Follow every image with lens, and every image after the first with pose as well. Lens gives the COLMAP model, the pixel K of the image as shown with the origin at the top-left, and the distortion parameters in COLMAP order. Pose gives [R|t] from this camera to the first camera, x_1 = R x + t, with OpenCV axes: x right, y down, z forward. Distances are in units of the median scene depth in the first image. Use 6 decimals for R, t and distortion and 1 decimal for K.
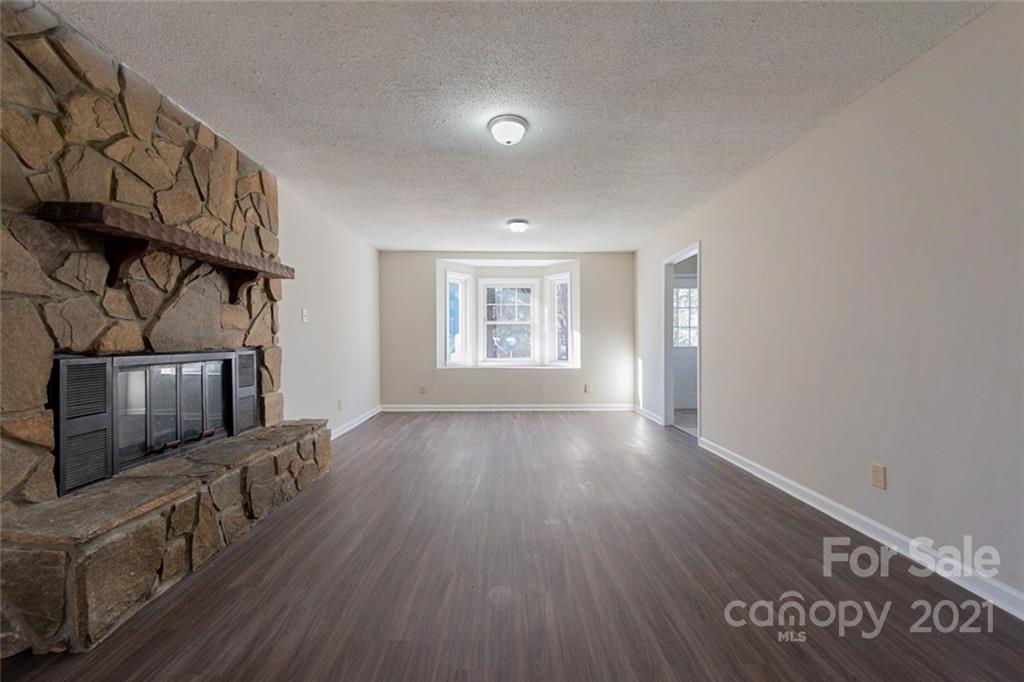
lens RADIAL K [[427.6, 0, 510.0], [0, 427.6, 340.3], [0, 0, 1]] dist [0.018229, -0.000527]
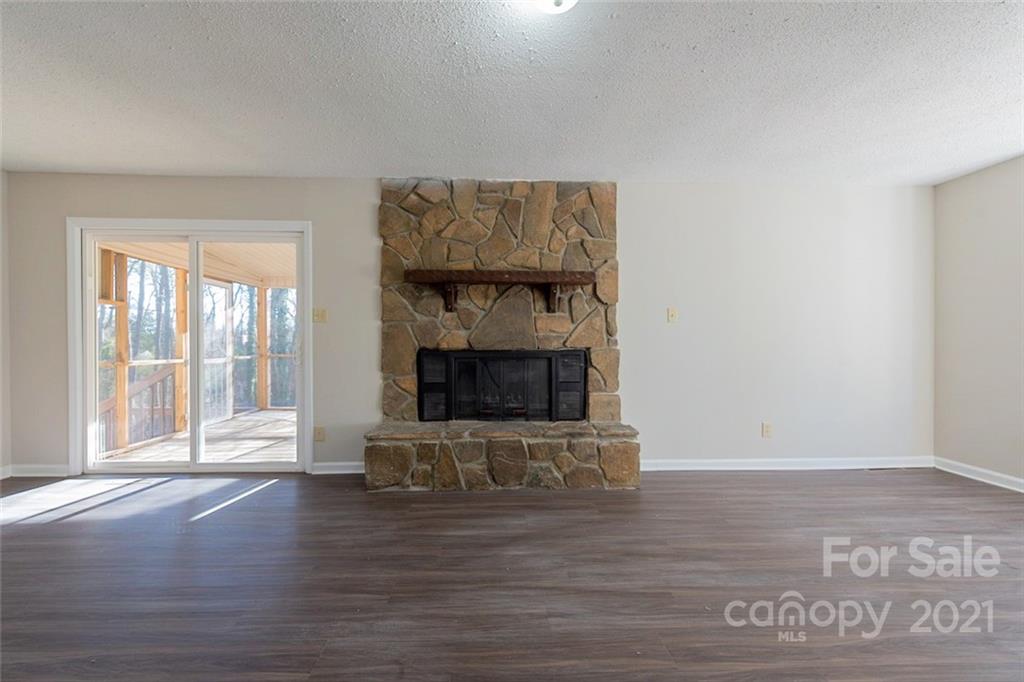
lens RADIAL K [[427.6, 0, 510.0], [0, 427.6, 340.3], [0, 0, 1]] dist [0.018229, -0.000527]
pose [[-0.003923, 0.005977, -0.999974, 0.672601], [-0.000669, 0.999982, 0.005980, -0.014654], [0.999992, 0.000693, -0.003919, 1.063621]]
